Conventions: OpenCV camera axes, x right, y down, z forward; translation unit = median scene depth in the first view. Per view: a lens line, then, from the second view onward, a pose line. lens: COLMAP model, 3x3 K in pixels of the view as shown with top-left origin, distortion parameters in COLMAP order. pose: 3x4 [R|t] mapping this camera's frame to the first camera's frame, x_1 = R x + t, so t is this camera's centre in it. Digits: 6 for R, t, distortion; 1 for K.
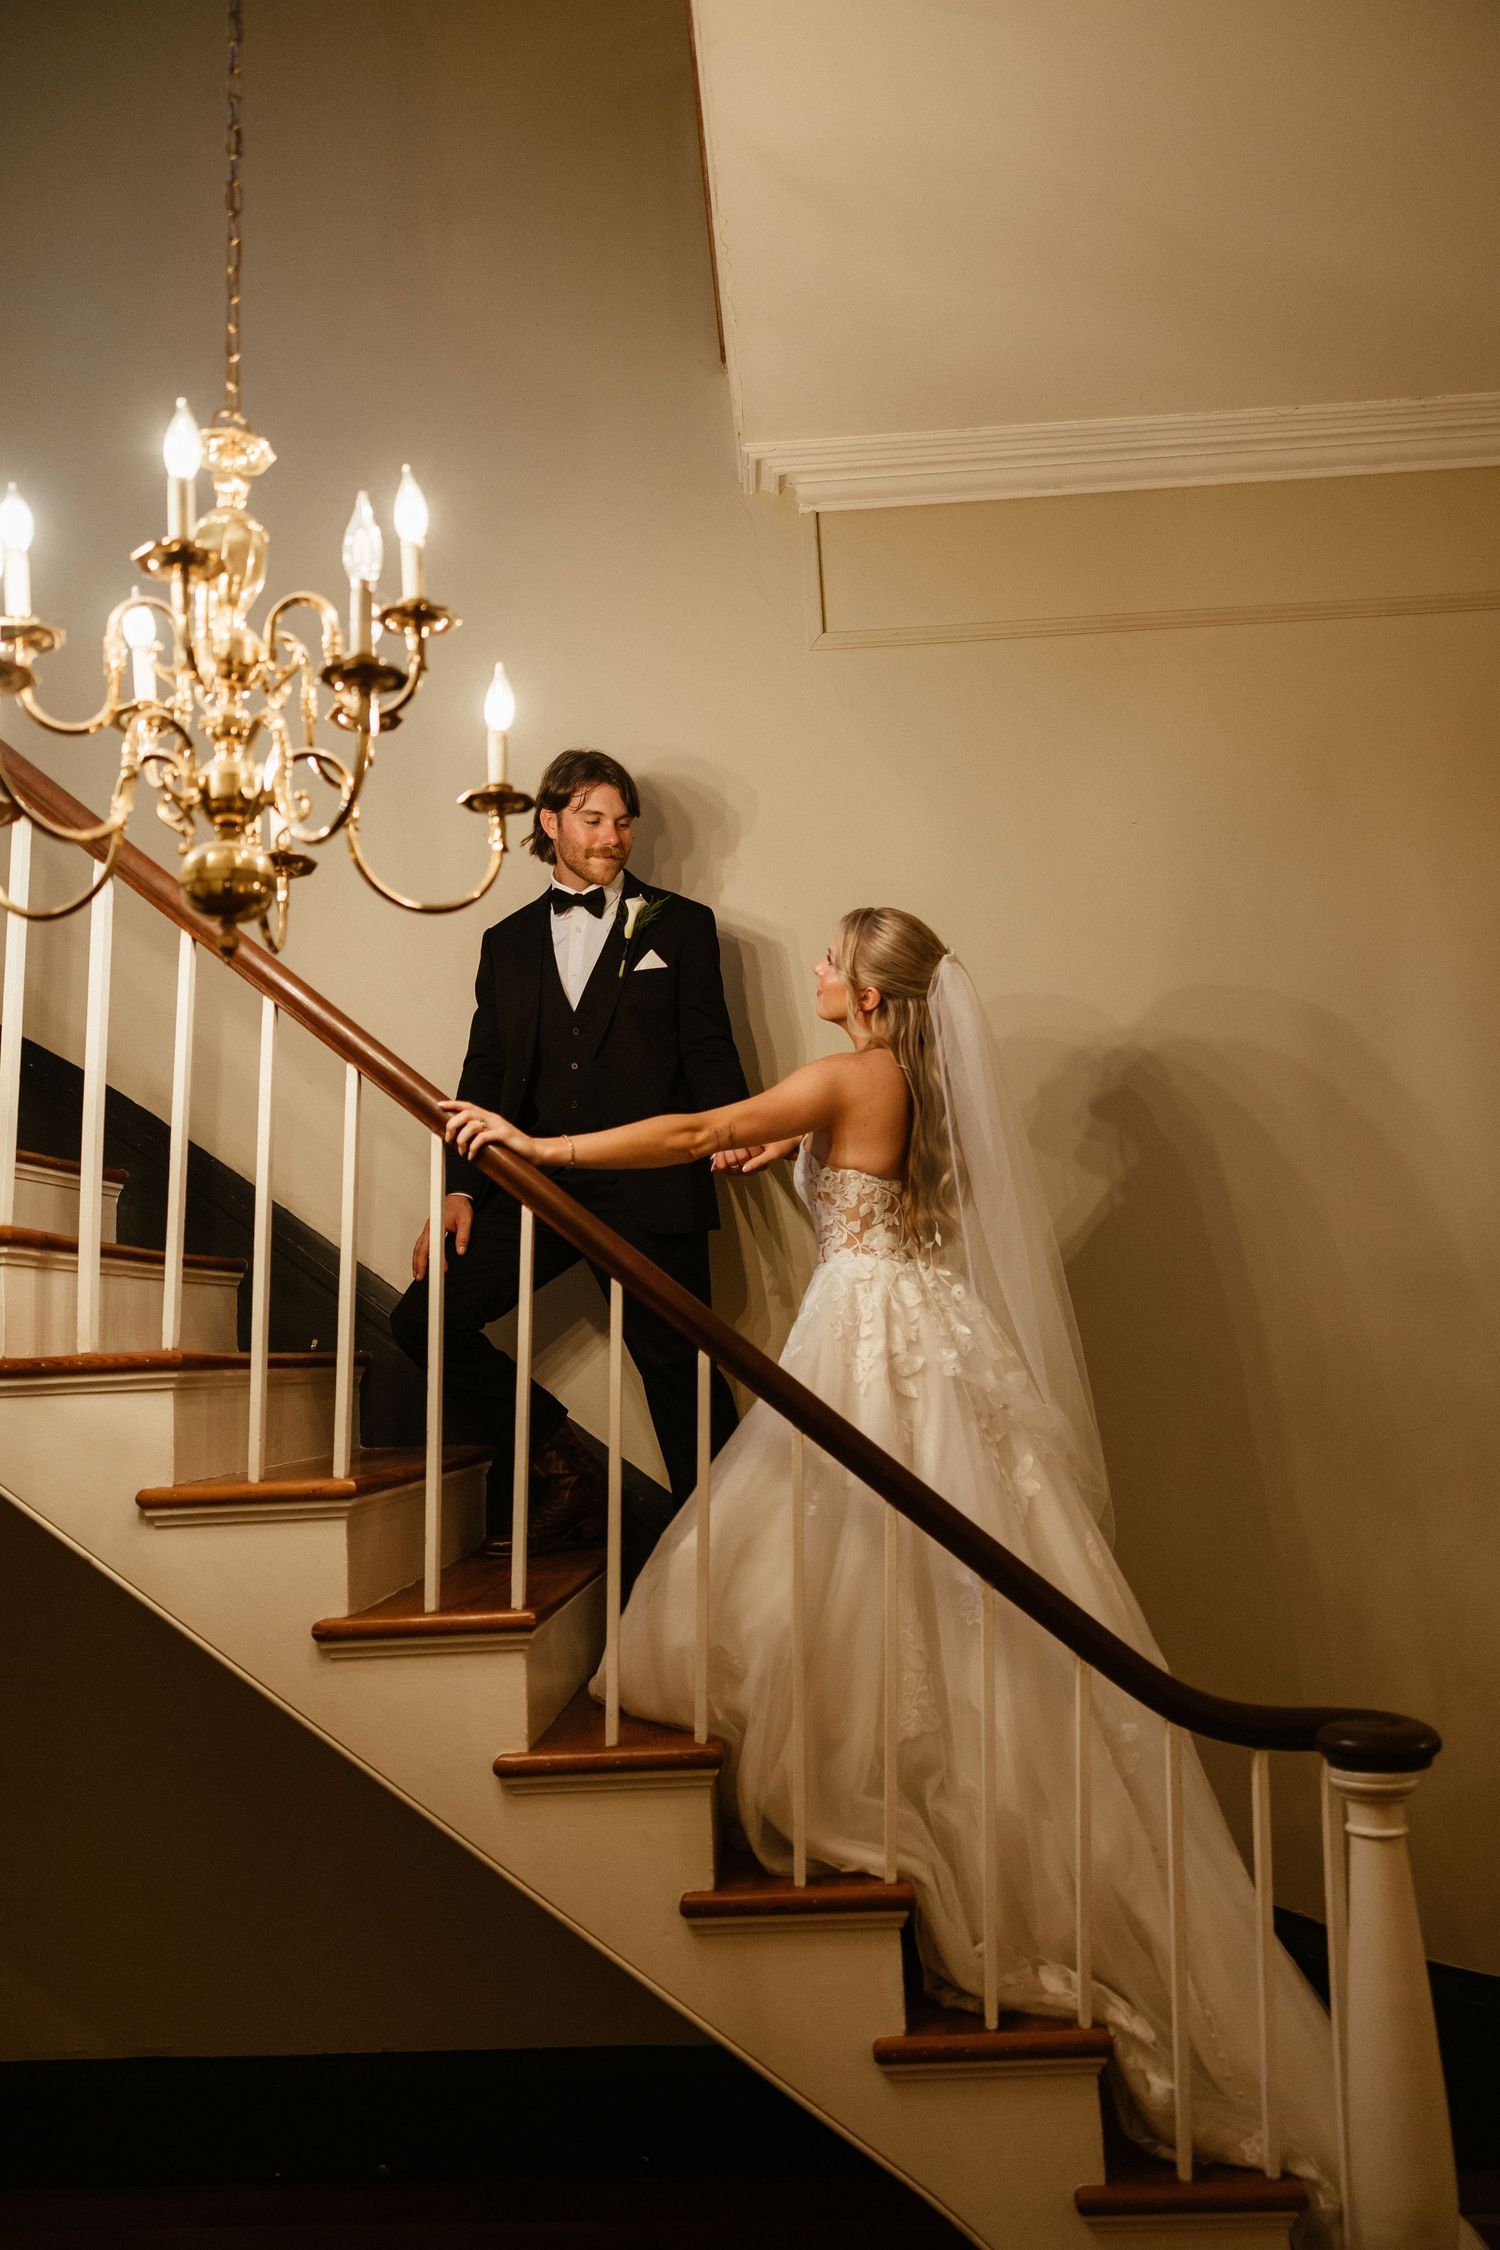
lens RADIAL K [[1818.4, 0, 750.0], [0, 1818.4, 1125.0], [0, 0, 1]] dist [0.005794, -0.008063]
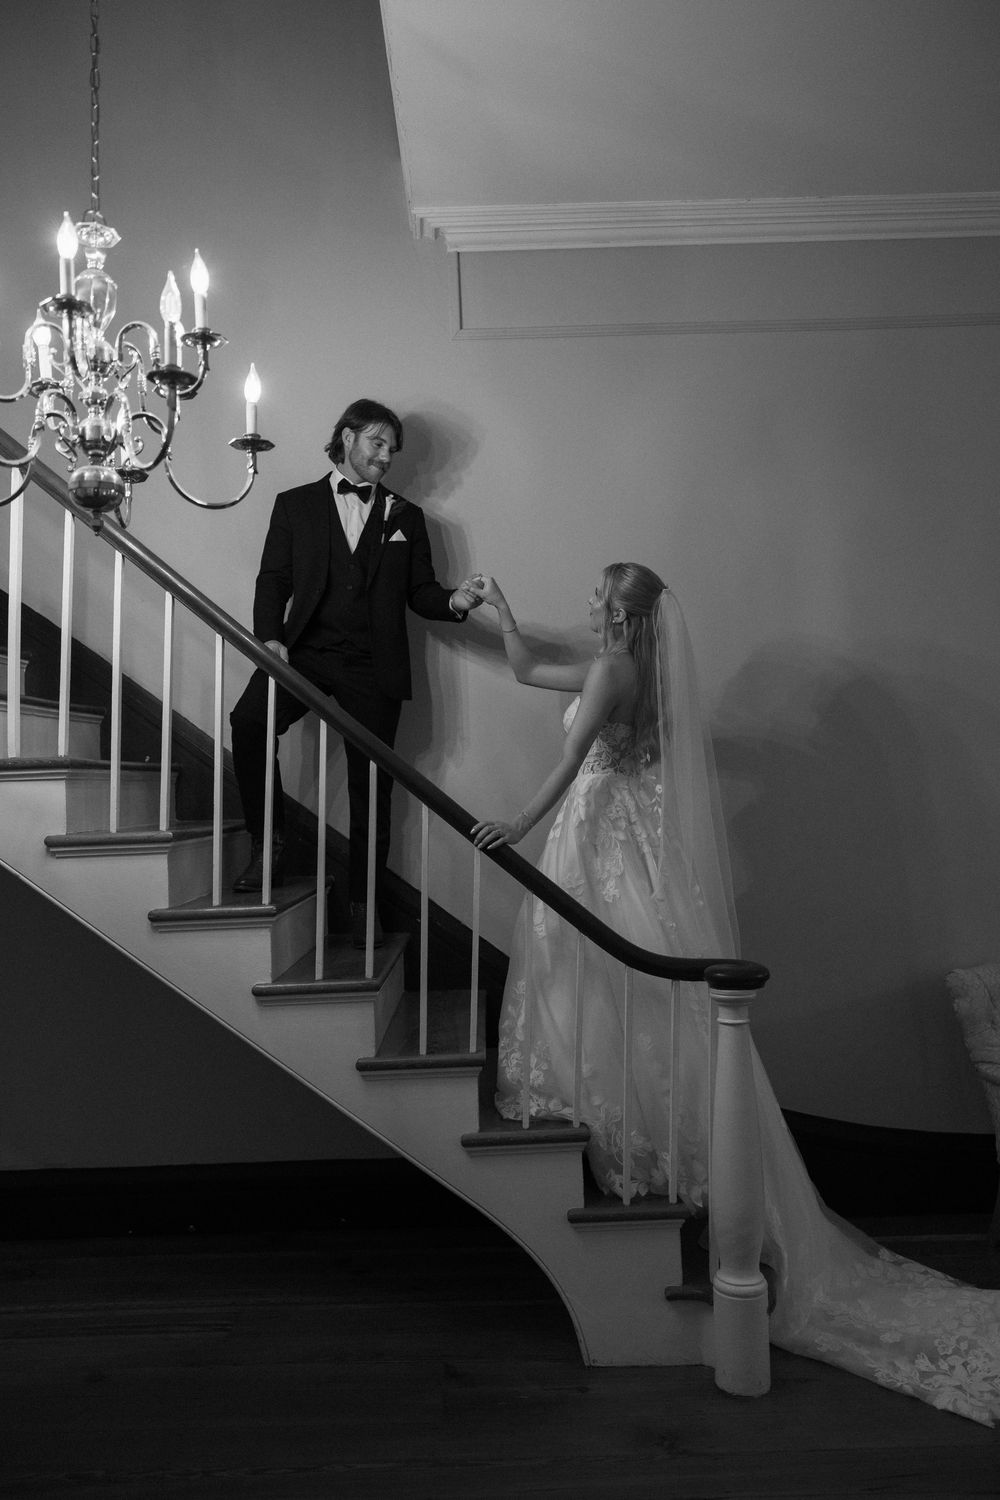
lens RADIAL K [[1190.5, 0, 497.0], [0, 1190.5, 749.3], [0, 0, 1]] dist [-0.005408, -0.001814]
pose [[0.998540, 0.013137, 0.052397, 0.042625], [-0.018127, 0.995222, 0.095936, 0.000727], [-0.050887, -0.096746, 0.994007, -0.184169]]
